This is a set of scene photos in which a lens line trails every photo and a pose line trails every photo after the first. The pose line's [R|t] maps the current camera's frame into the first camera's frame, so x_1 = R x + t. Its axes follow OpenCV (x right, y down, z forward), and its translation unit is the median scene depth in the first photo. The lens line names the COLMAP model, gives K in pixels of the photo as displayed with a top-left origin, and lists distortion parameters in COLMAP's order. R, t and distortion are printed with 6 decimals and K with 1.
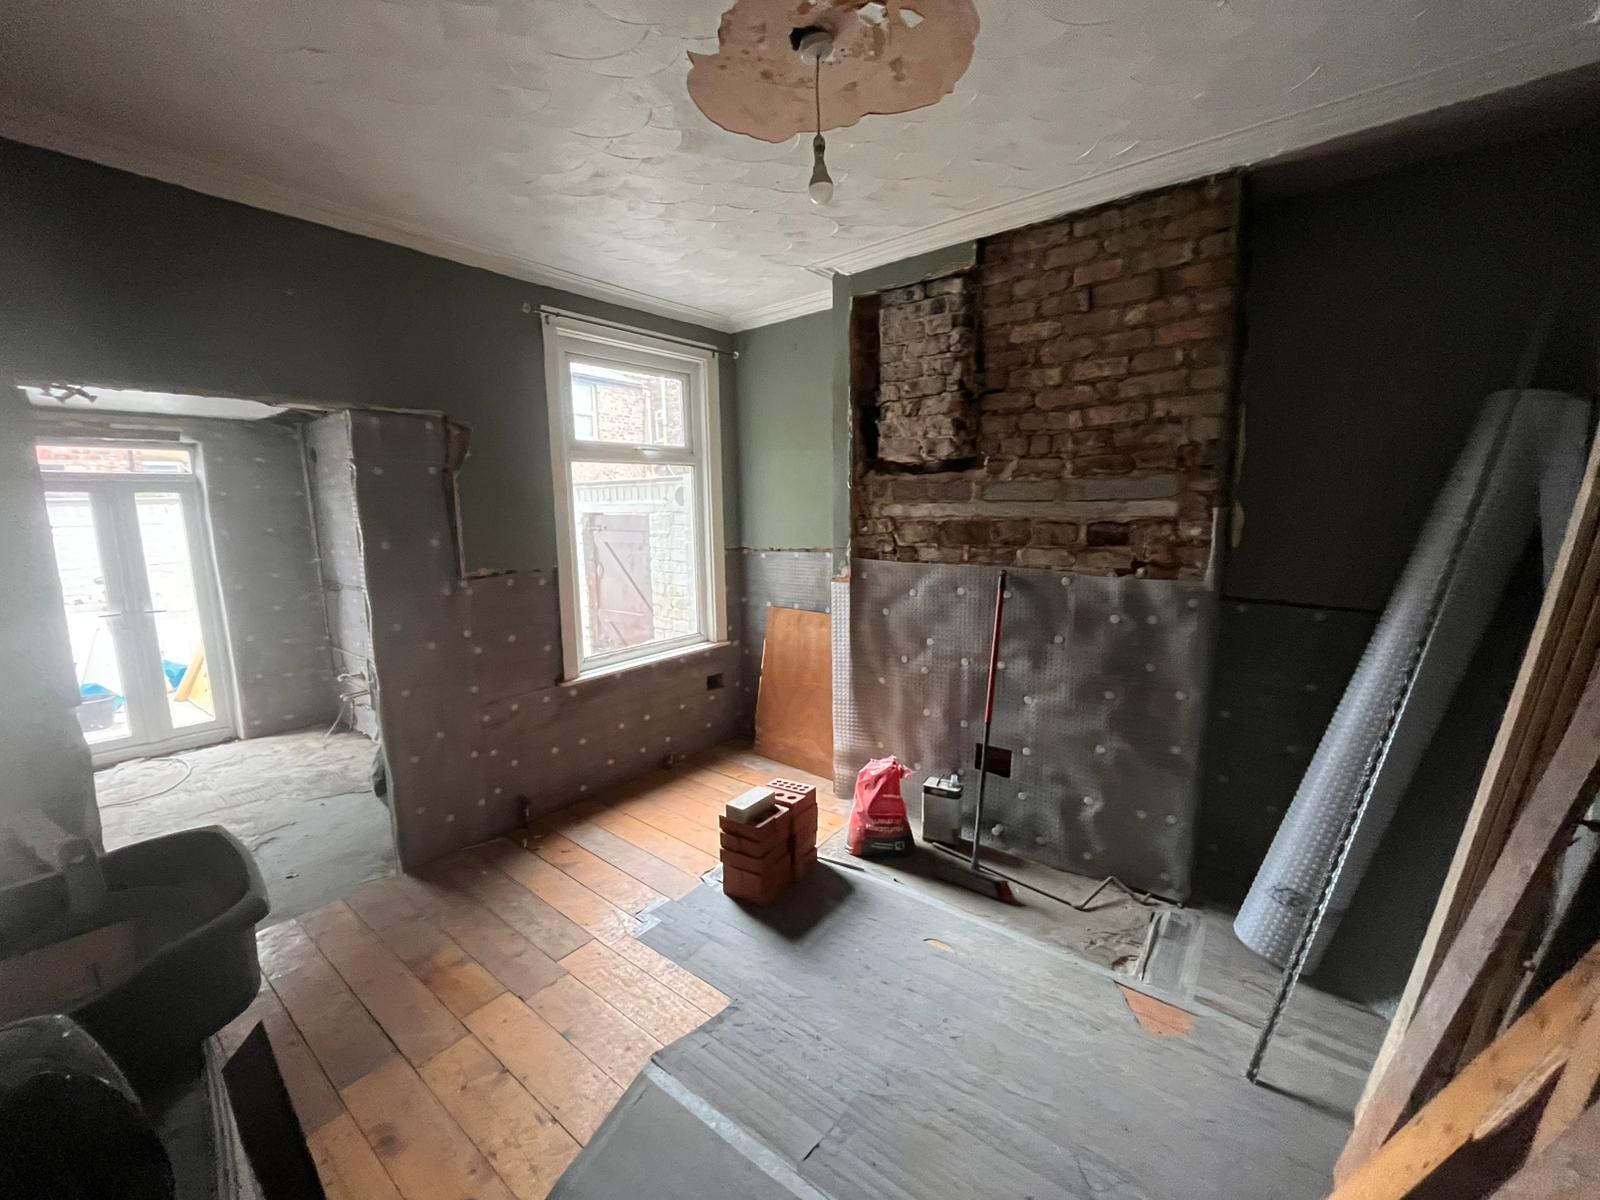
lens RADIAL K [[643.2, 0, 796.0], [0, 643.2, 602.1], [0, 0, 1]] dist [-0.002795, -0.000562]
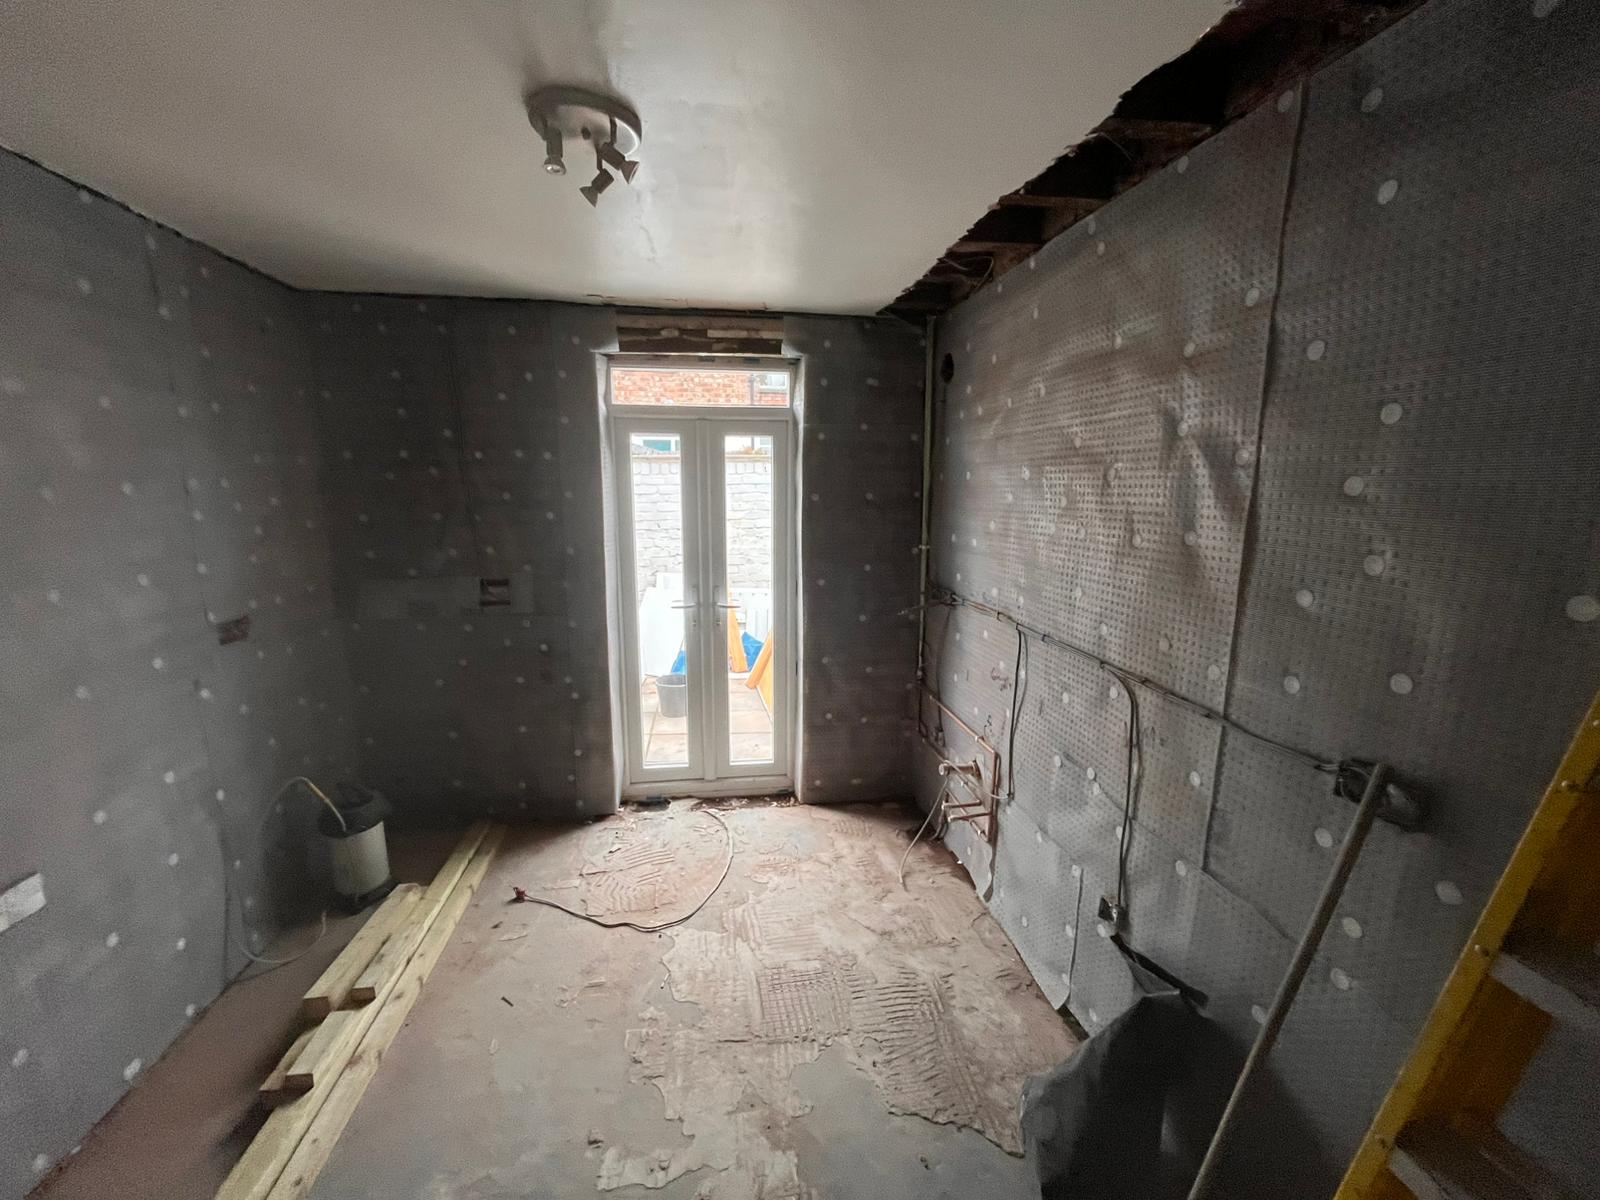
lens RADIAL K [[643.2, 0, 796.0], [0, 643.2, 602.1], [0, 0, 1]] dist [-0.002795, -0.000562]
pose [[0.737356, 0.142847, -0.660228, -0.462894], [-0.116216, 0.989638, 0.084325, -0.056571], [0.665432, 0.014551, 0.746316, 0.504465]]
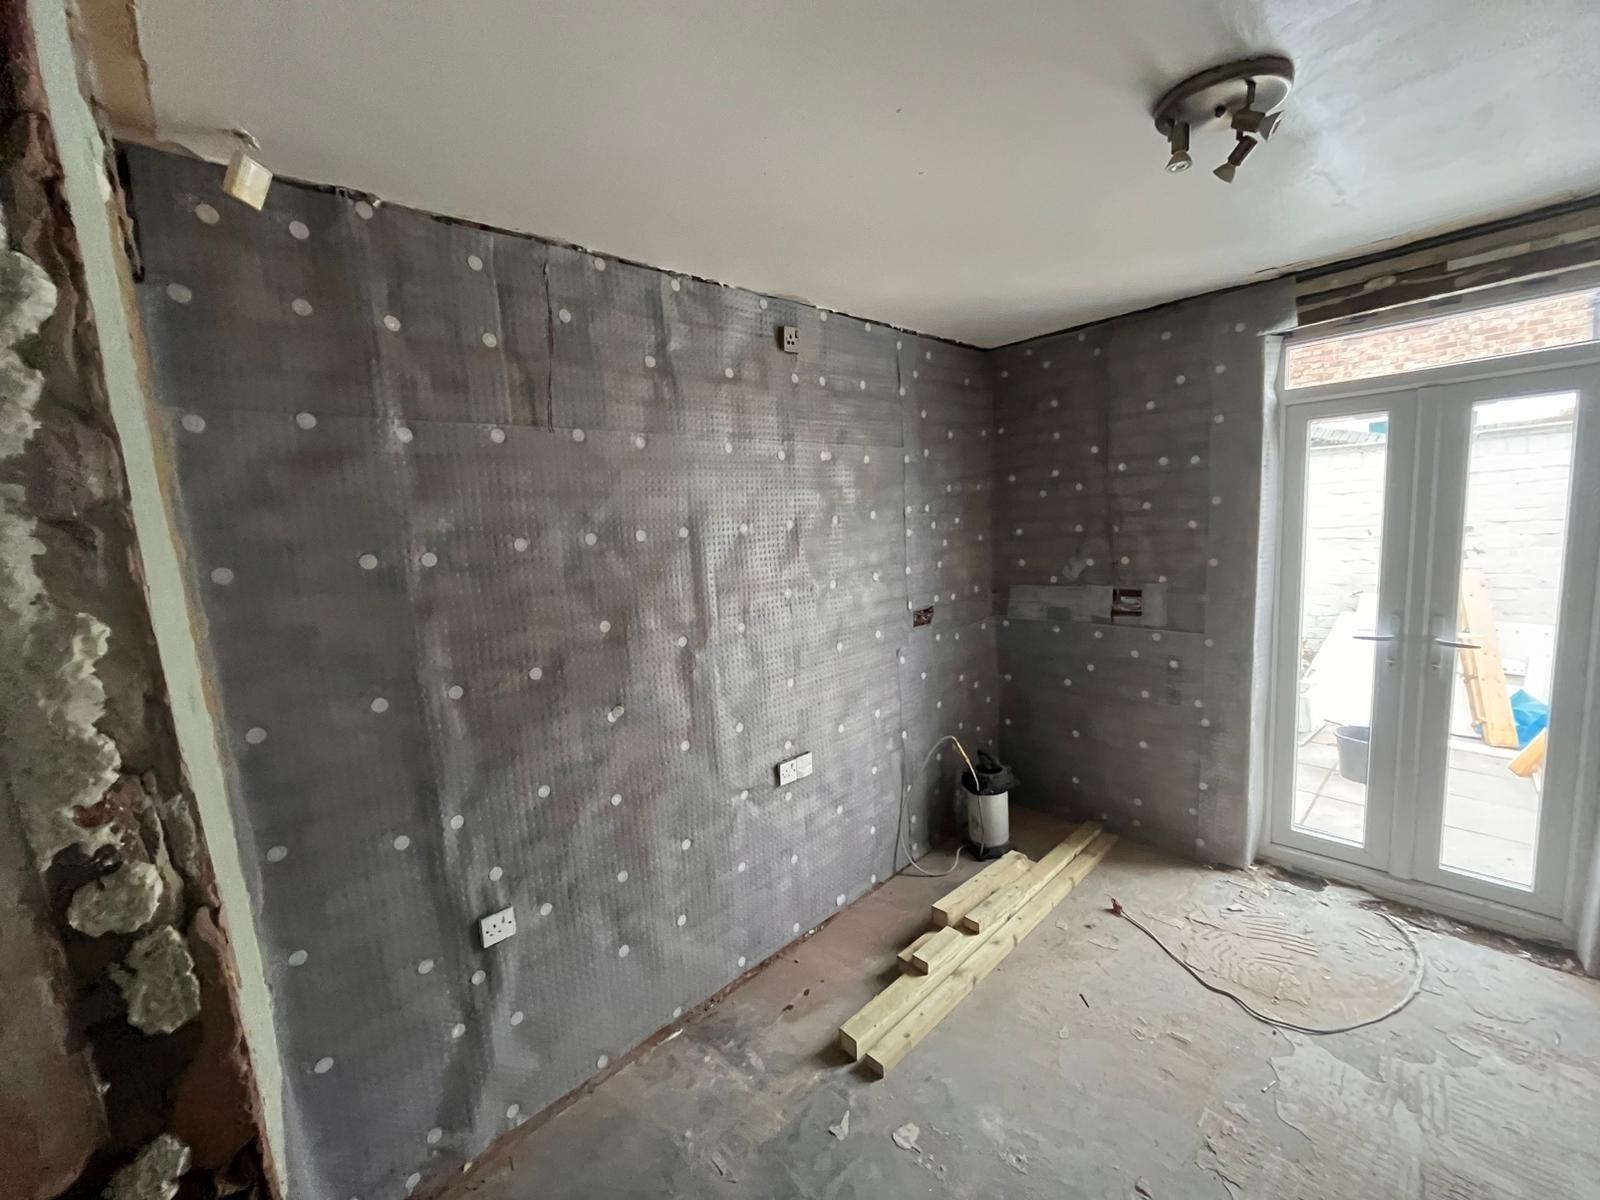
lens RADIAL K [[643.2, 0, 796.0], [0, 643.2, 602.1], [0, 0, 1]] dist [-0.002795, -0.000562]
pose [[-0.130165, 0.156339, -0.979089, -0.437354], [-0.077538, 0.982861, 0.167250, -0.059415], [0.988456, 0.097687, -0.115811, 0.529948]]
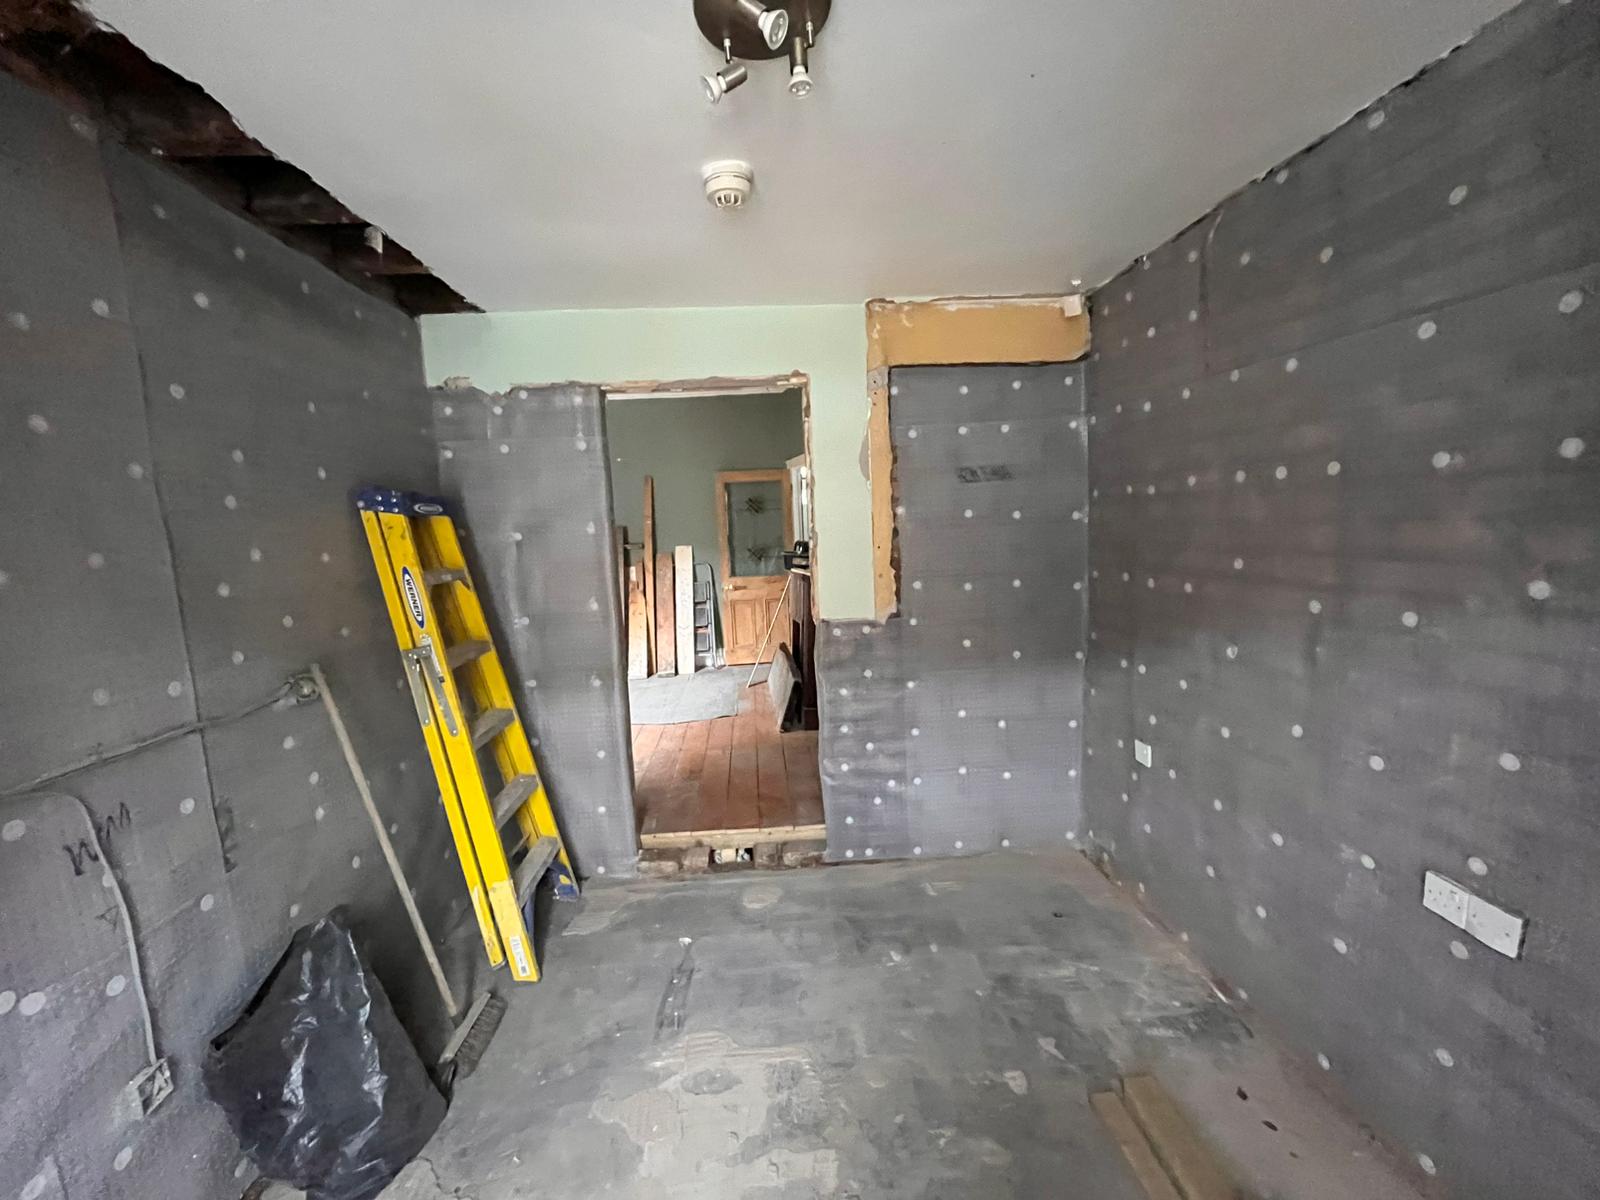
lens RADIAL K [[643.2, 0, 796.0], [0, 643.2, 602.1], [0, 0, 1]] dist [-0.002795, -0.000562]
pose [[-0.669134, -0.046559, 0.741682, -0.914556], [0.163699, 0.964286, 0.208220, -0.074249], [-0.724888, 0.260740, -0.637614, 0.826698]]
